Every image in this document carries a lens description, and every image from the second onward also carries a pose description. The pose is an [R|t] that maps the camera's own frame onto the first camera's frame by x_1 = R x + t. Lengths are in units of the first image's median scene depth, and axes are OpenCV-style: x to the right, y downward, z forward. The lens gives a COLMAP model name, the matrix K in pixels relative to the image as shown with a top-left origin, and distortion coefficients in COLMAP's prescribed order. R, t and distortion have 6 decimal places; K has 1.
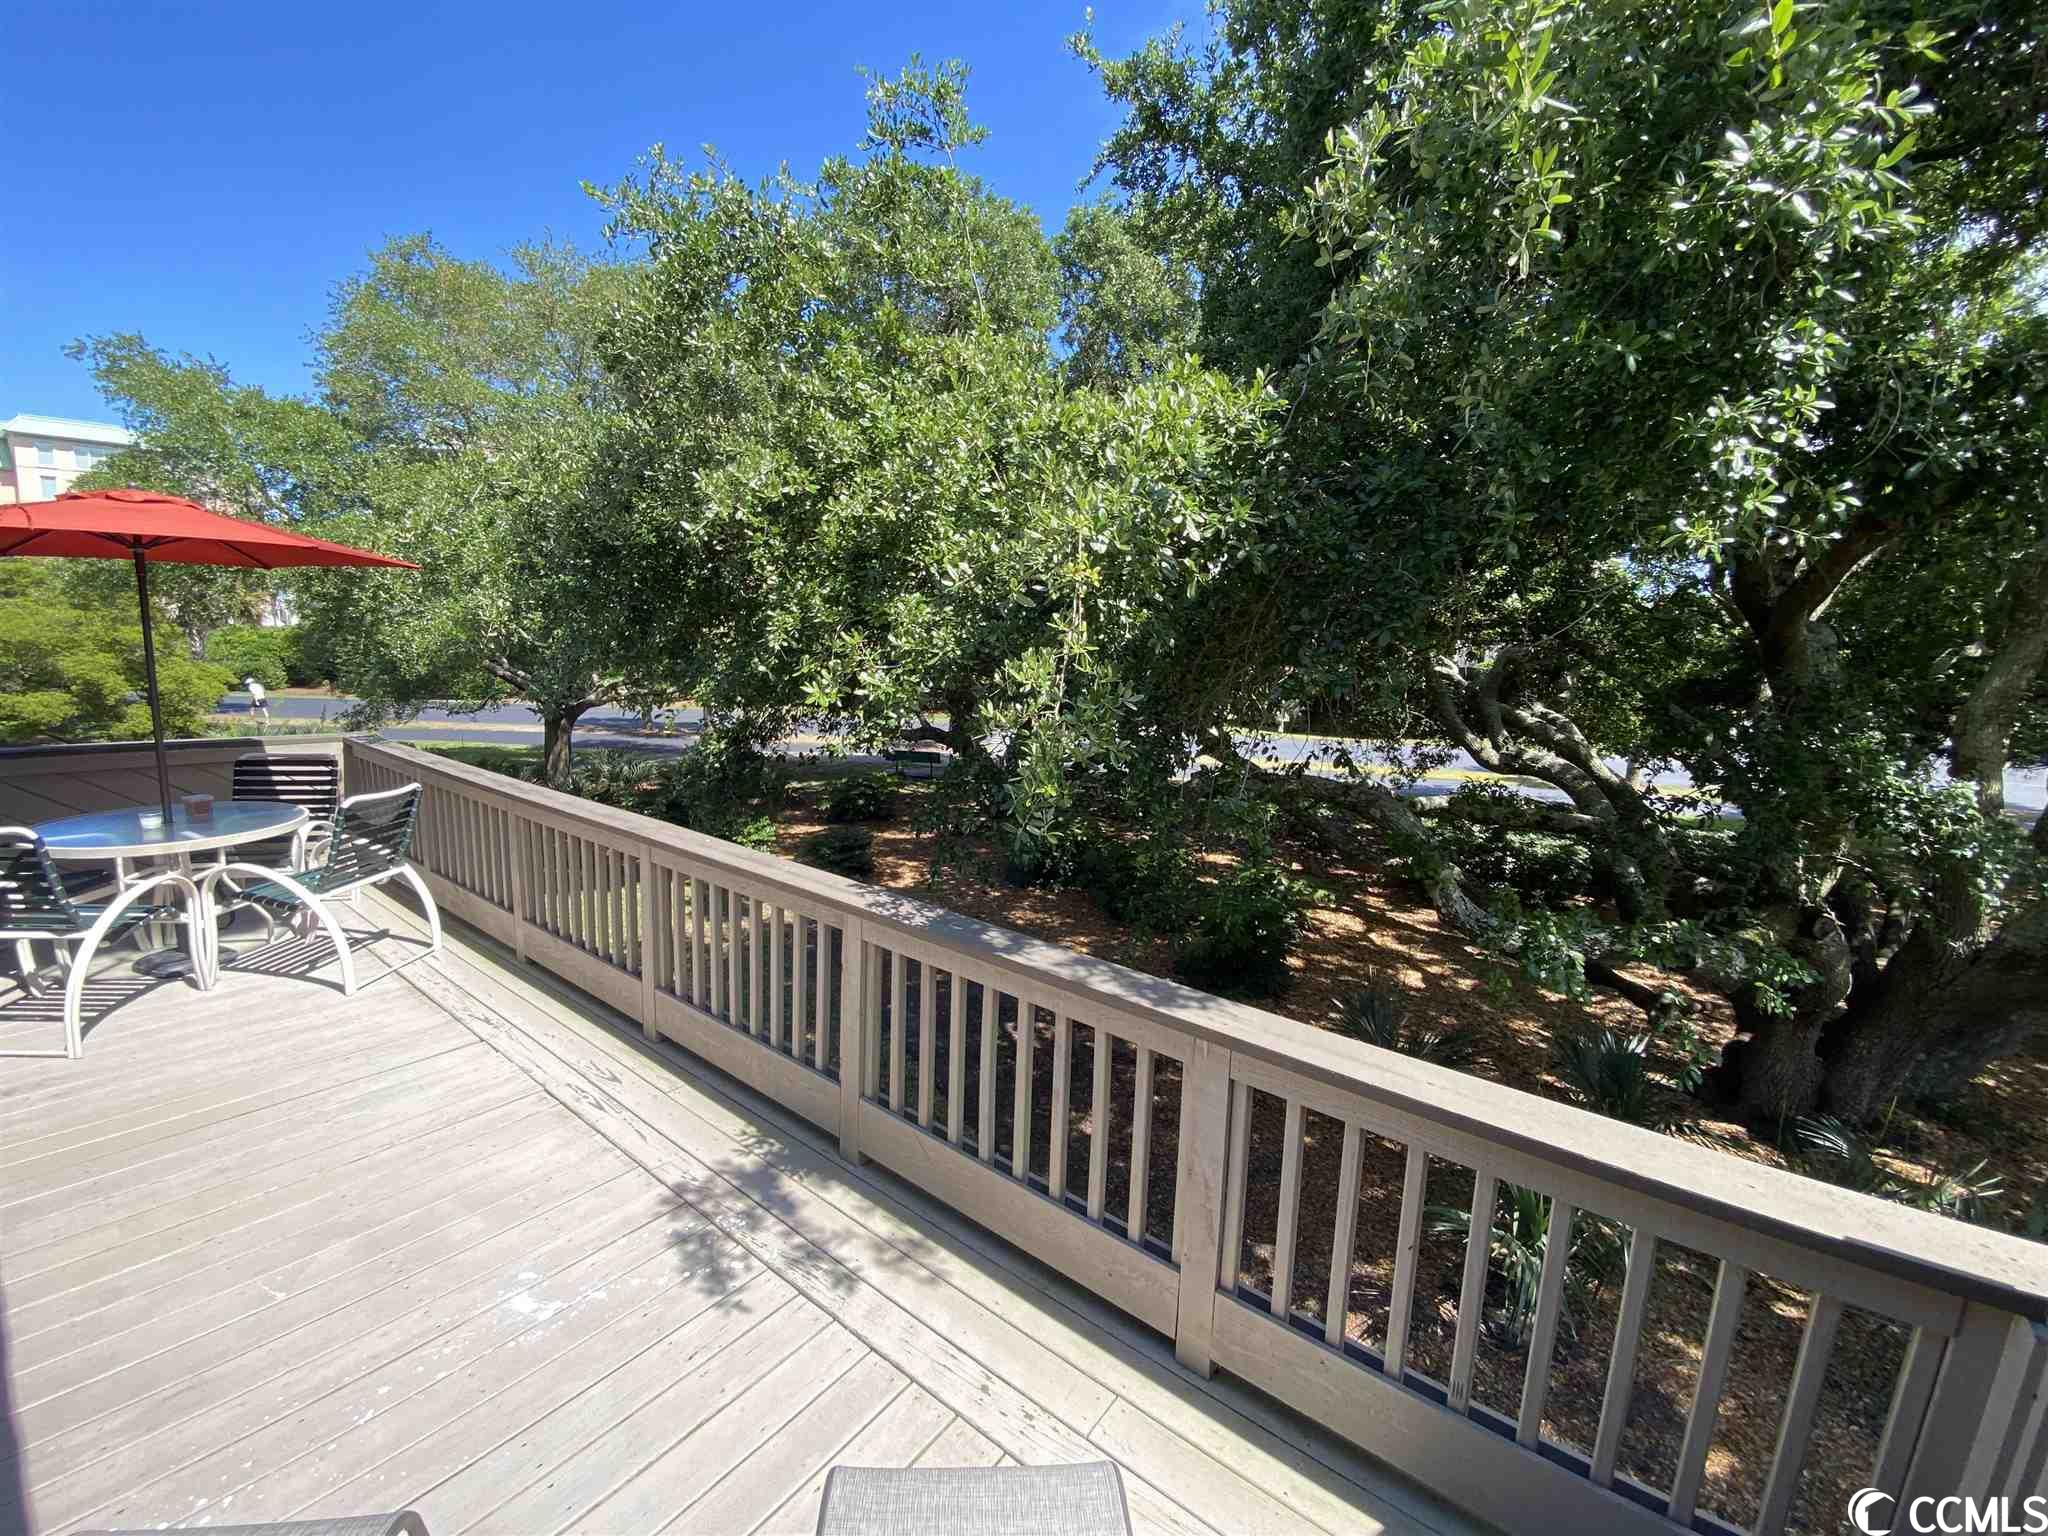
lens RADIAL K [[832.5, 0, 1021.2], [0, 832.5, 756.2], [0, 0, 1]] dist [0.023523, -0.023887]
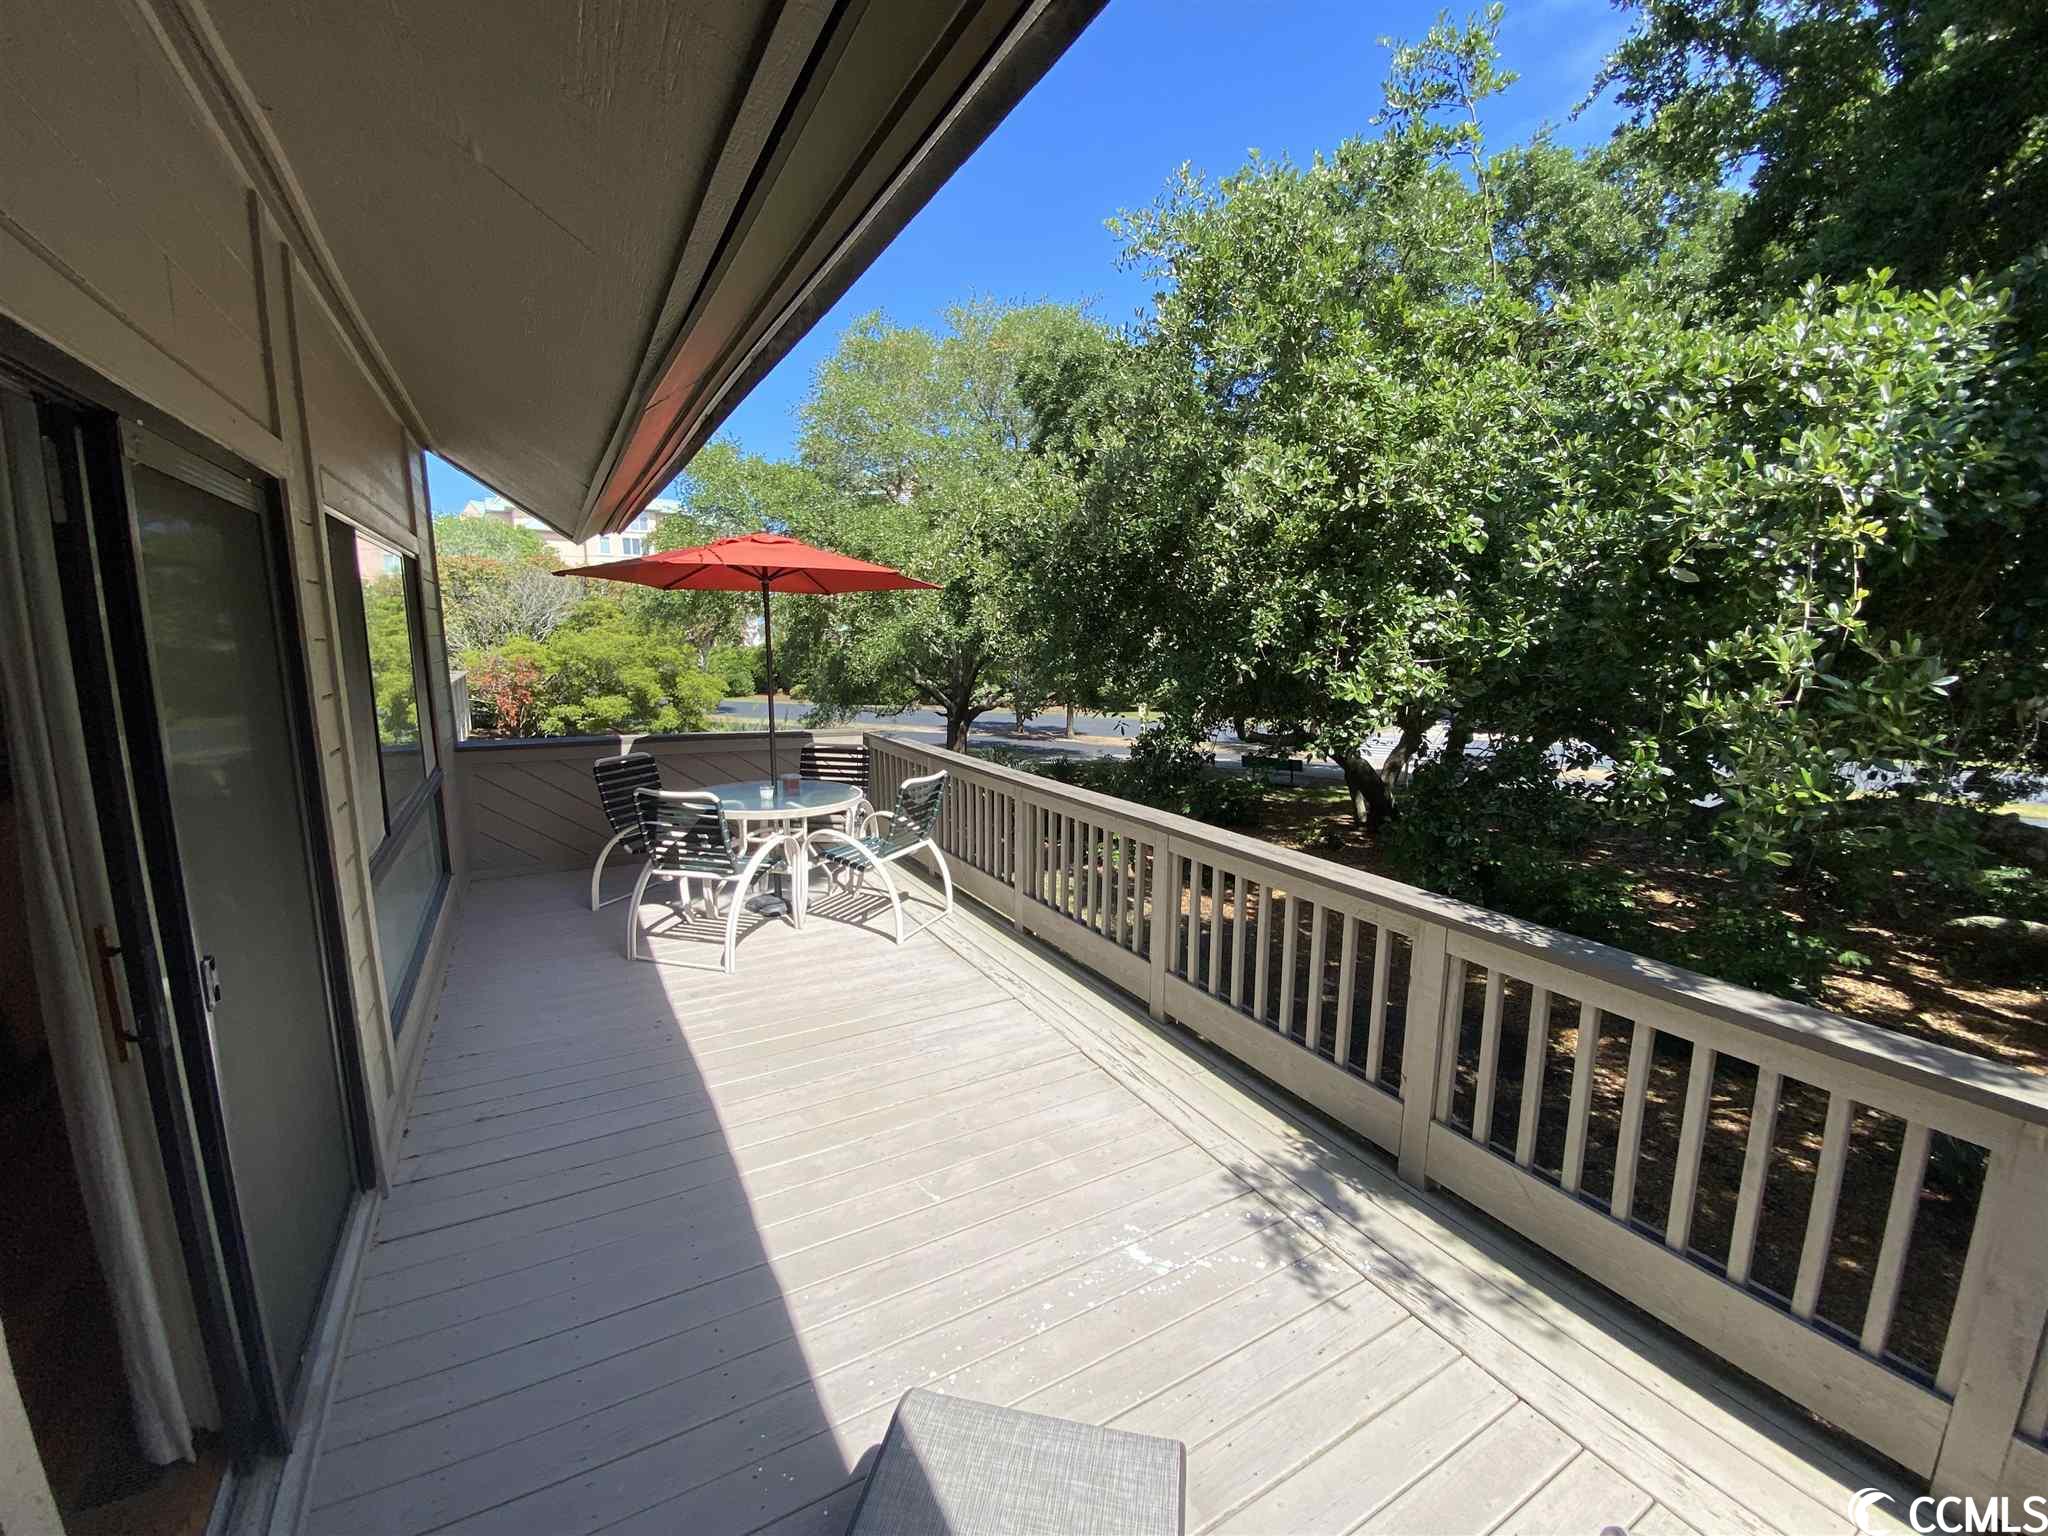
lens RADIAL K [[830.3, 0, 1025.5], [0, 830.3, 762.6], [0, 0, 1]] dist [0.023655, -0.024025]
pose [[0.920957, 0.029941, -0.388511, -0.171461], [-0.029782, 0.999536, 0.006433, 0.011173], [0.388523, 0.005646, 0.921422, -0.026500]]
